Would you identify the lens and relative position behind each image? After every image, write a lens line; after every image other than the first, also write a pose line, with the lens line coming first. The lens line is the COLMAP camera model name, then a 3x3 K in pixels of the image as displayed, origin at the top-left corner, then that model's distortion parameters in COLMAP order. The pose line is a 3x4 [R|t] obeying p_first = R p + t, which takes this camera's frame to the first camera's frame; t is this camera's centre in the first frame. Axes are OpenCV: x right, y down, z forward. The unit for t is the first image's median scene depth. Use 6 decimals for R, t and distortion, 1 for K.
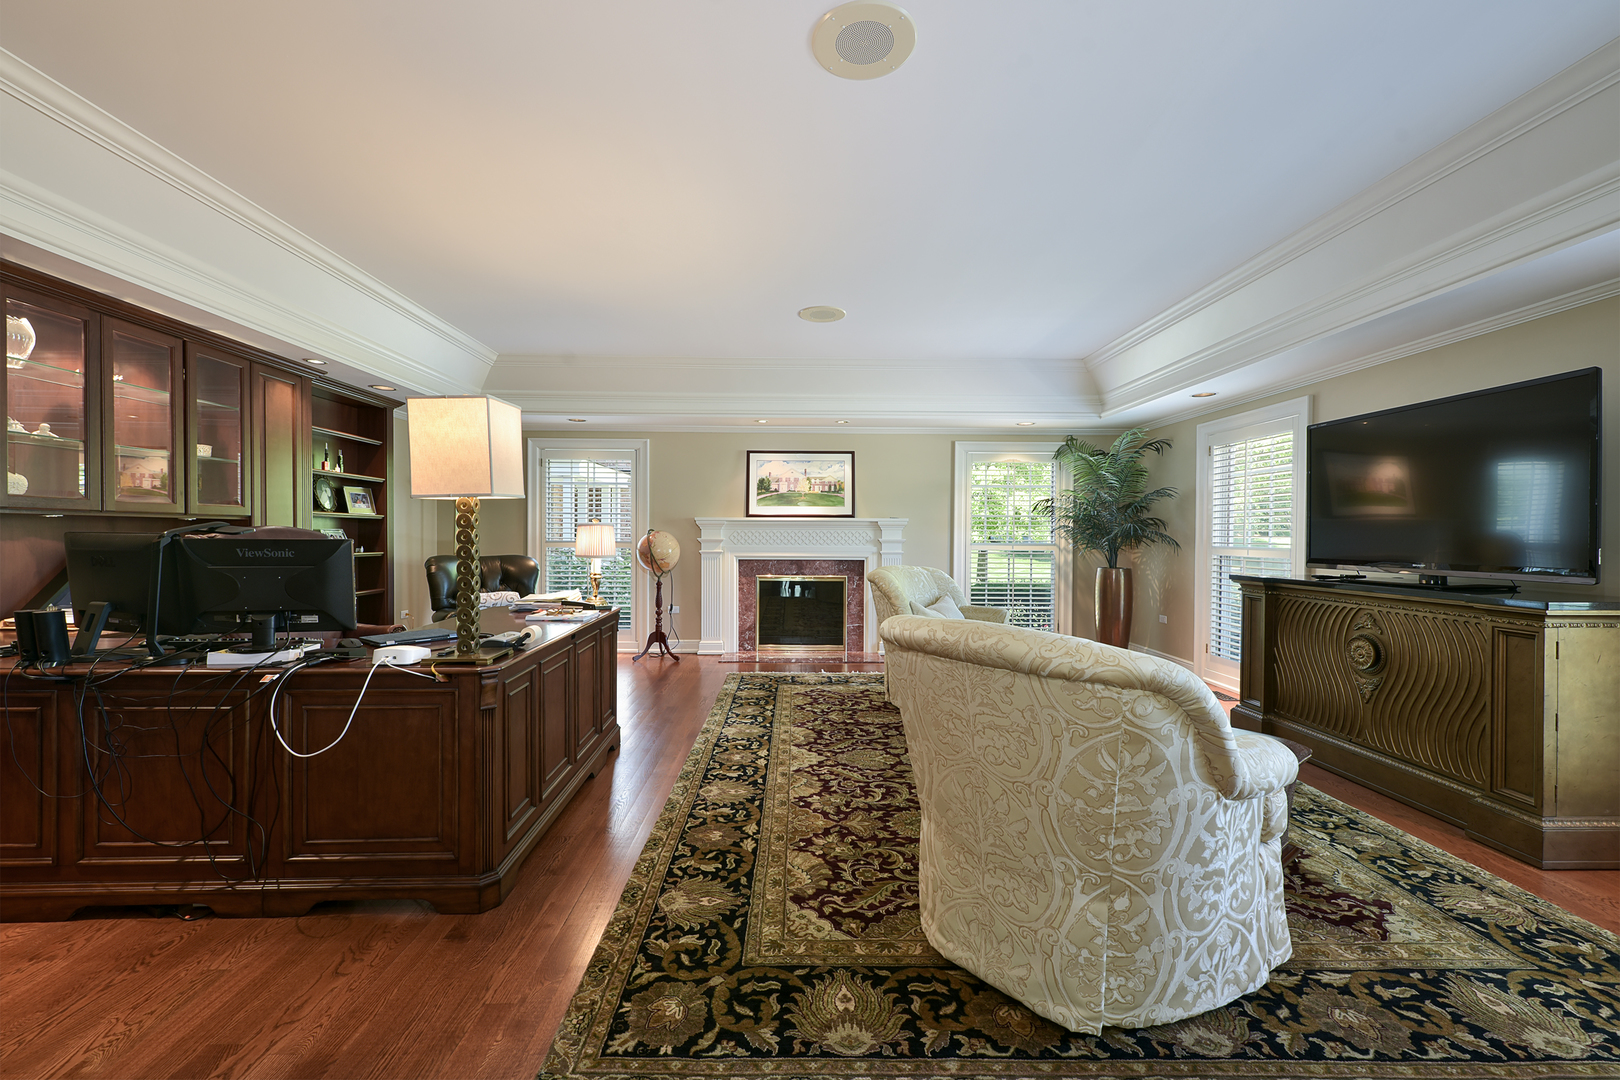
lens RADIAL K [[627.5, 0, 808.0], [0, 627.5, 542.3], [0, 0, 1]] dist [0.002862, -0.000261]
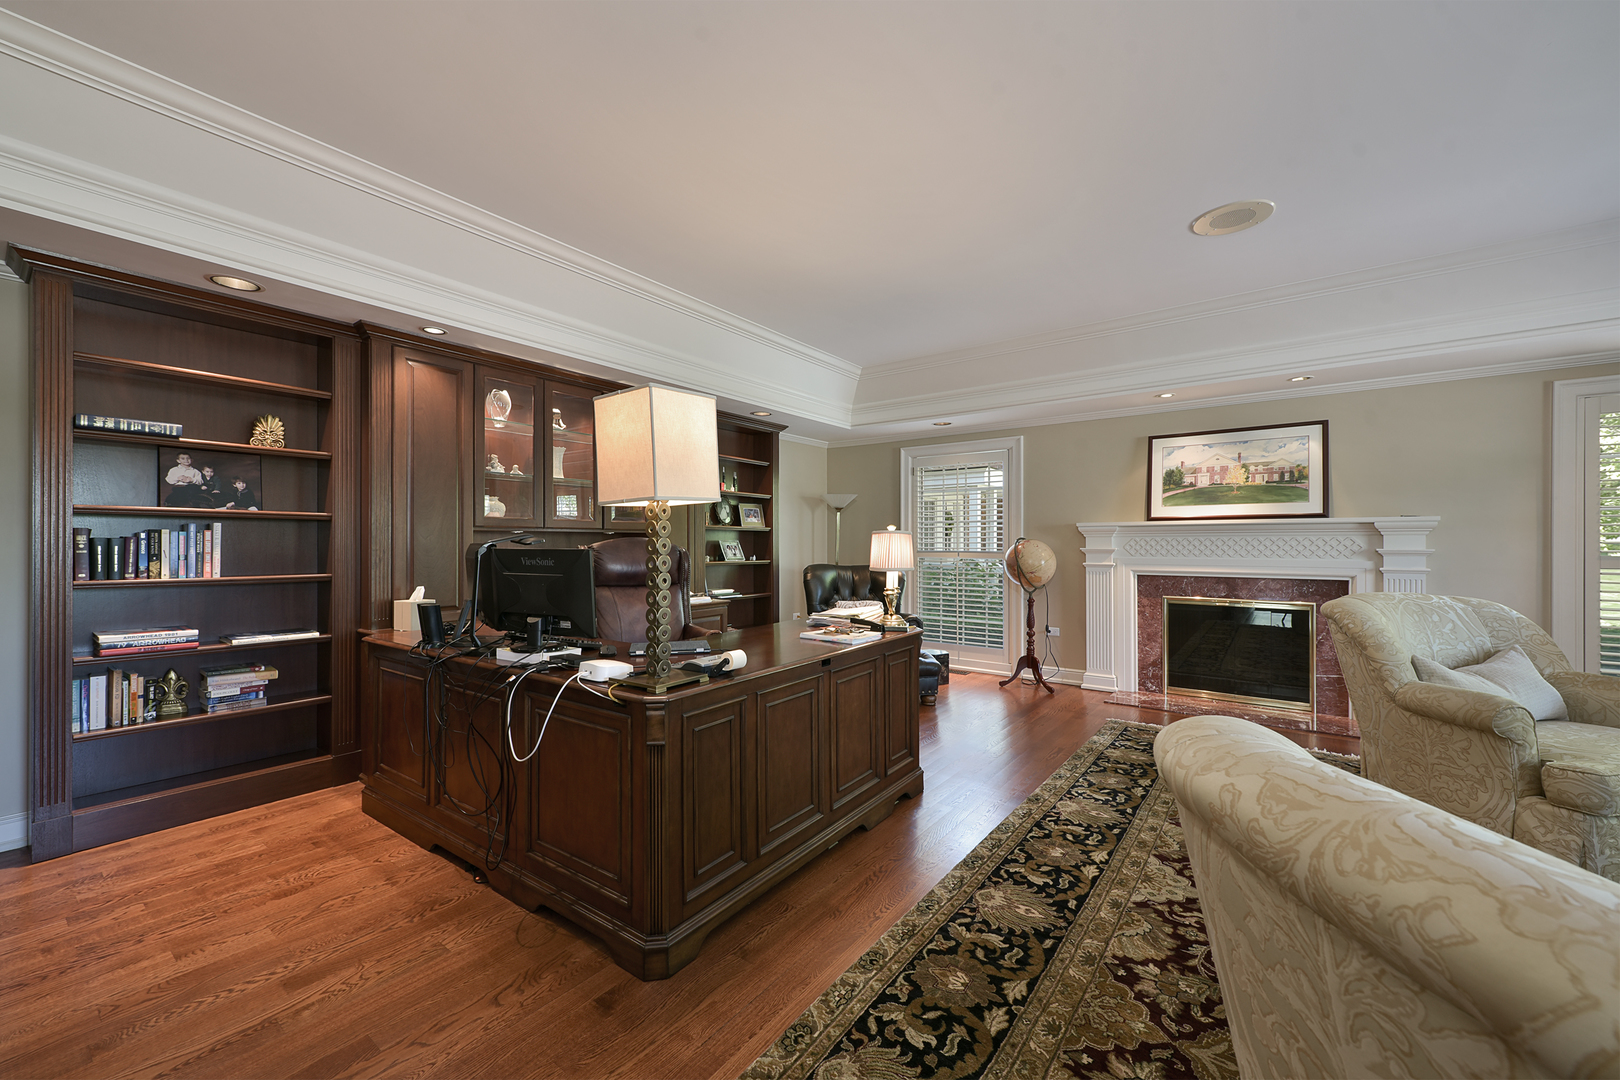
lens RADIAL K [[627.5, 0, 808.0], [0, 627.5, 542.3], [0, 0, 1]] dist [0.002862, -0.000261]
pose [[0.786899, -0.006133, -0.617052, 0.099621], [-0.003508, 0.999890, -0.014412, -0.001348], [0.617072, 0.013506, 0.786791, 0.231042]]
